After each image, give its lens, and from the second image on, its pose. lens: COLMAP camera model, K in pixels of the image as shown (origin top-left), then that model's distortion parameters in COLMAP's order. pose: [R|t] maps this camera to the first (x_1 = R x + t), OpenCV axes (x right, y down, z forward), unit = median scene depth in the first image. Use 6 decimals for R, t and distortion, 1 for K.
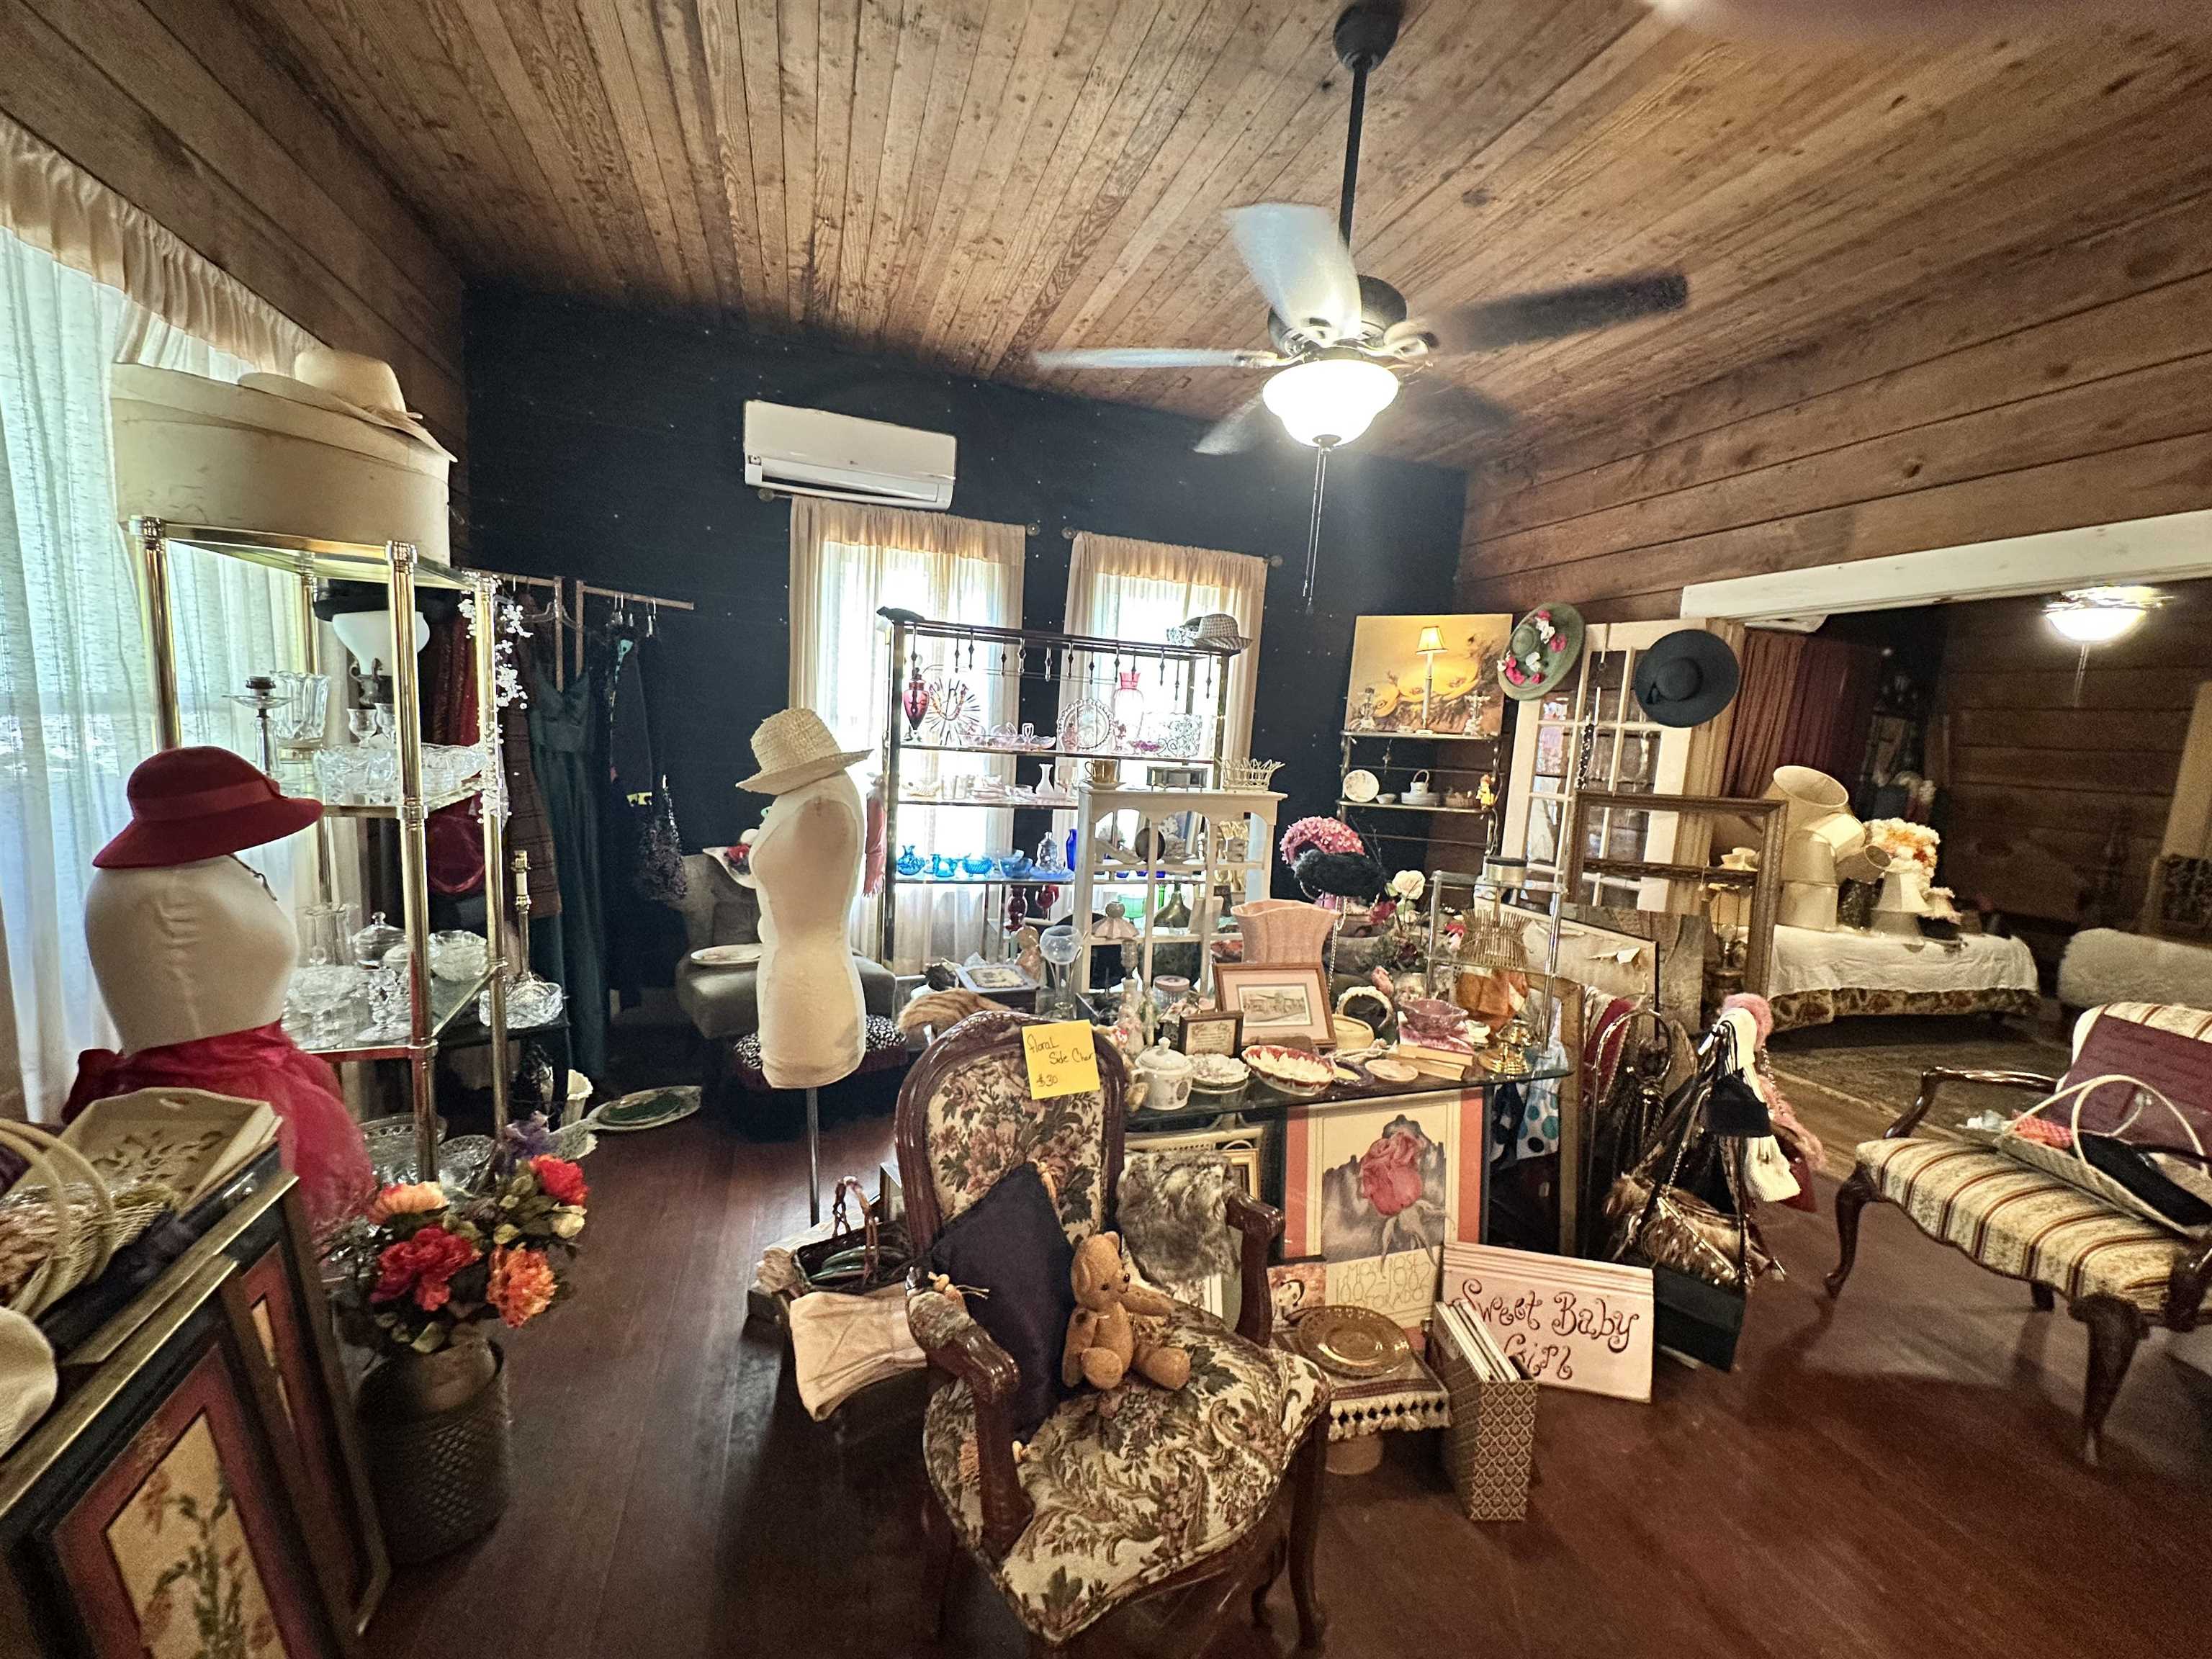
lens RADIAL K [[889.1, 0, 1107.8], [0, 889.1, 836.9], [0, 0, 1]] dist [-0.003830, 0.000900]
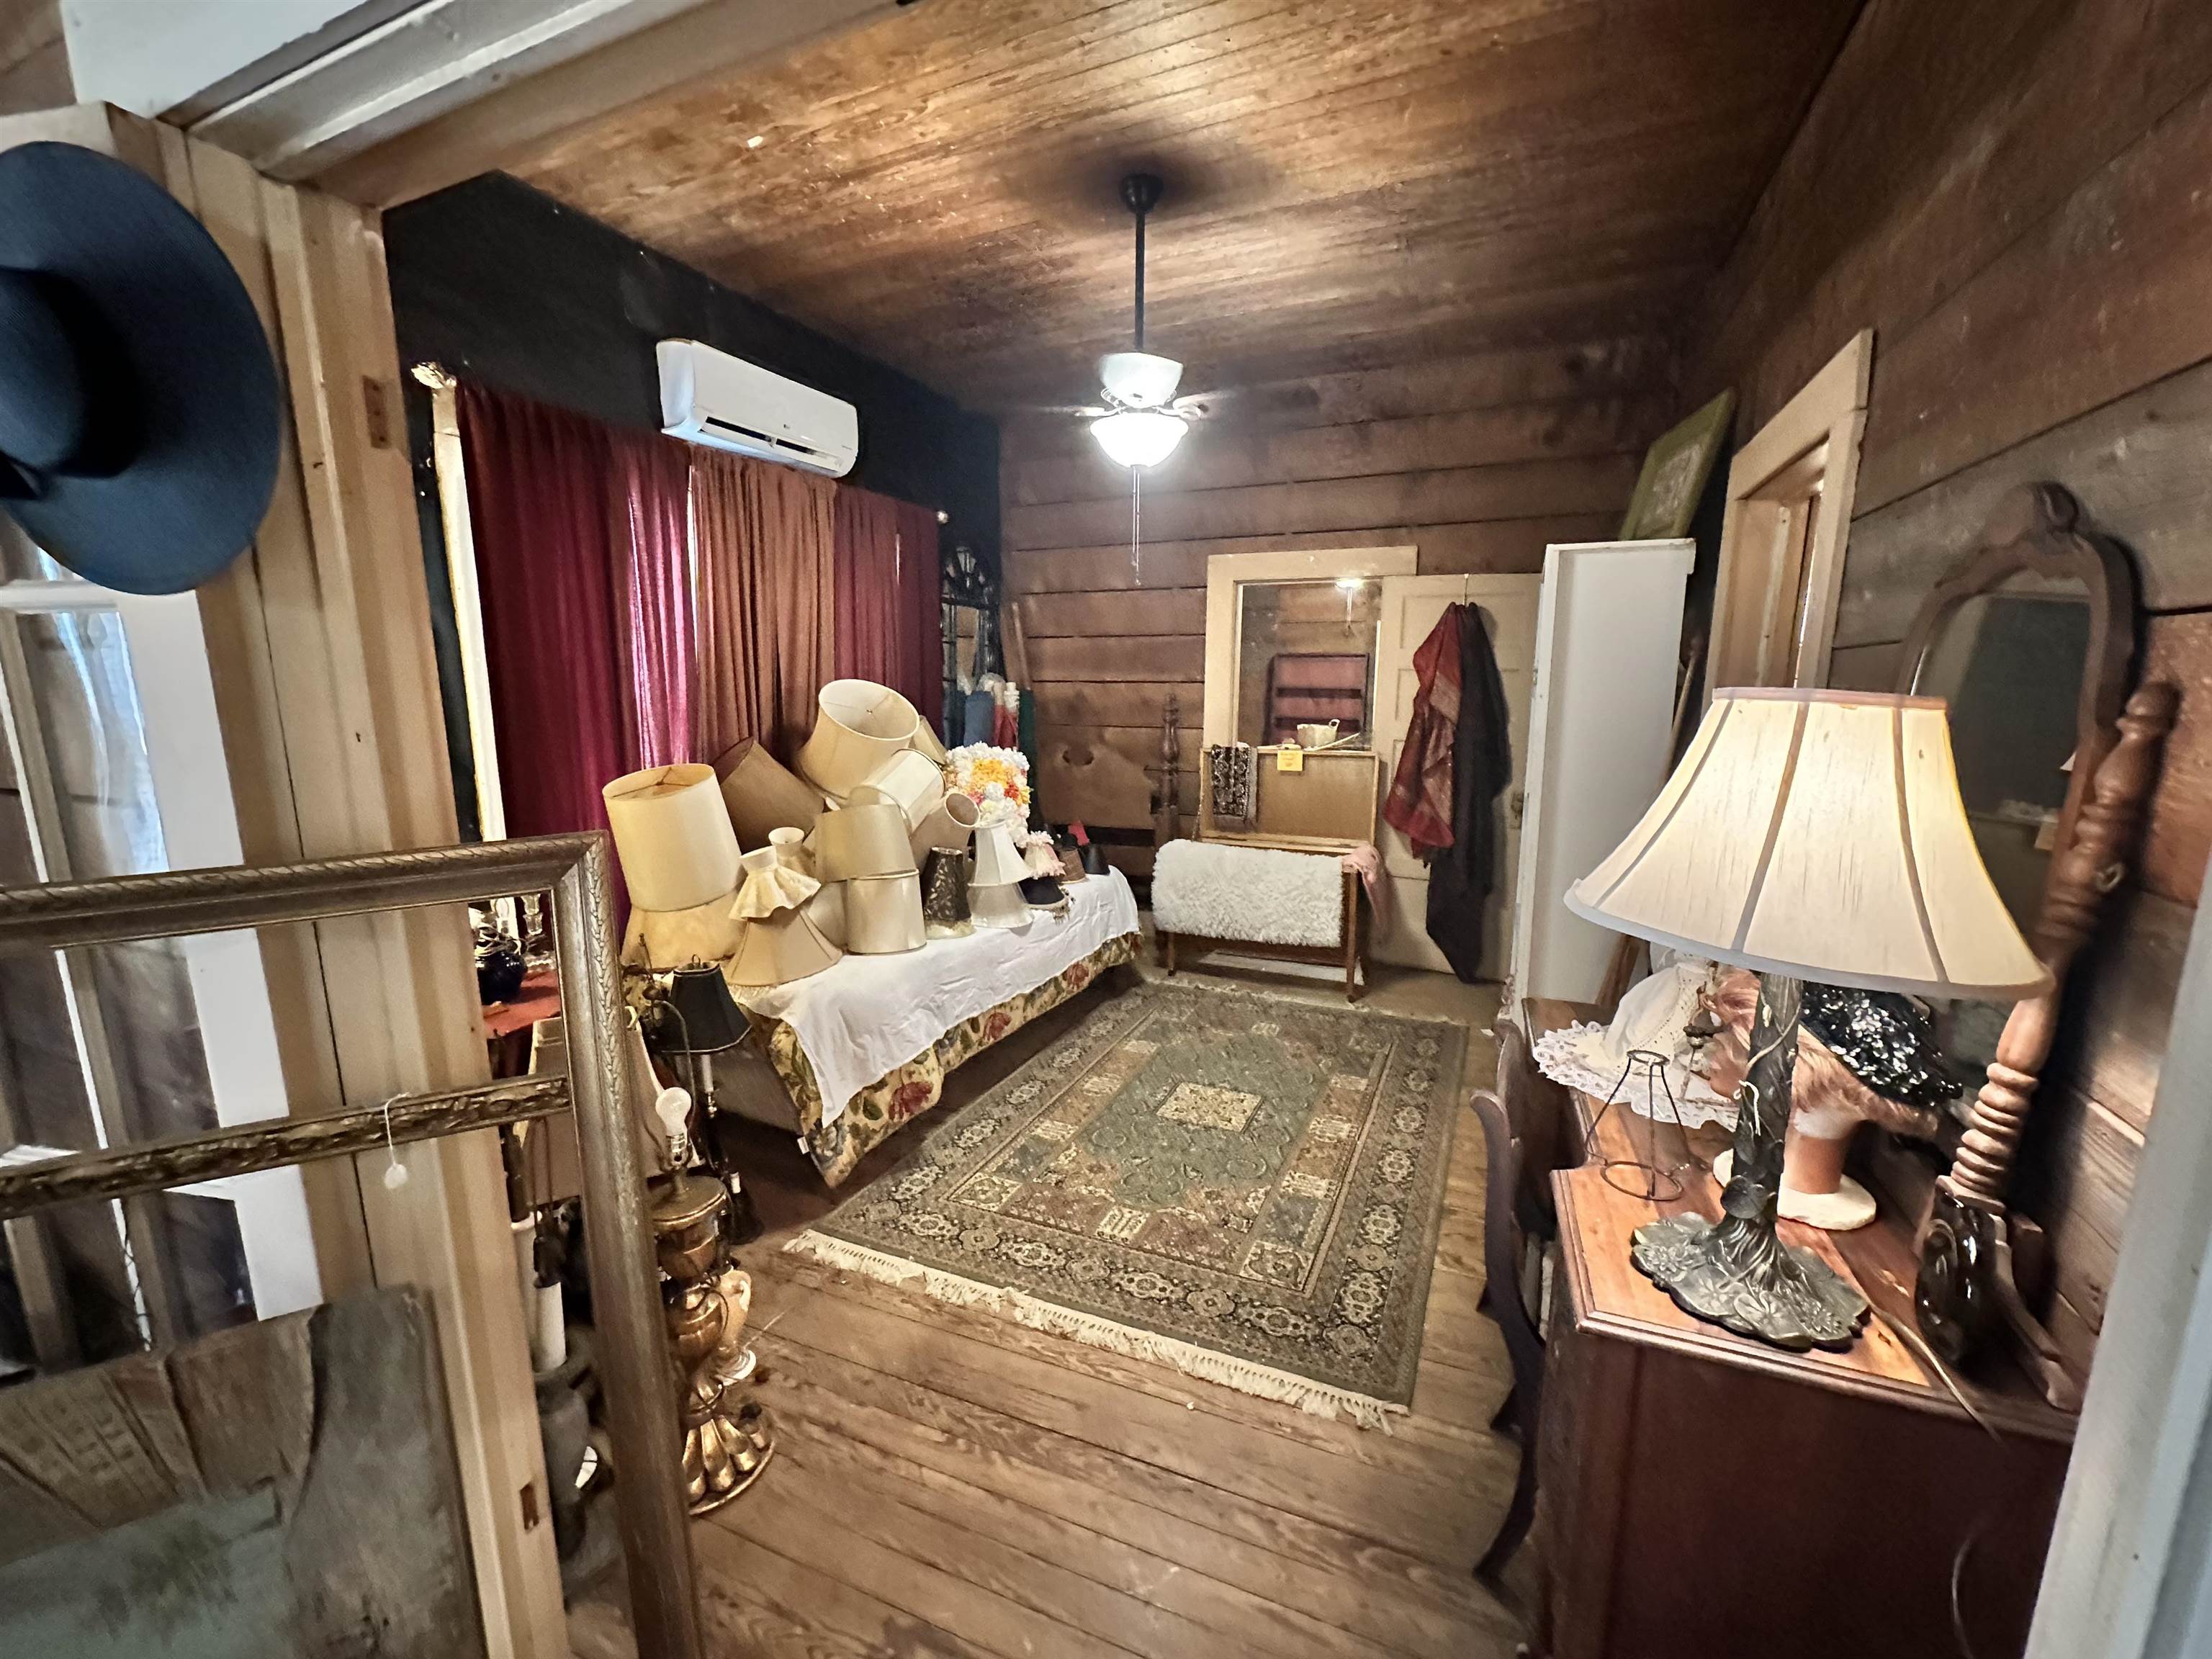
lens RADIAL K [[889.1, 0, 1110.0], [0, 889.1, 828.4], [0, 0, 1]] dist [-0.003830, 0.000900]
pose [[0.668502, -0.196293, 0.717338, 0.440816], [0.135739, 0.980542, 0.141819, -0.042953], [-0.731218, 0.002565, 0.682139, 0.442389]]
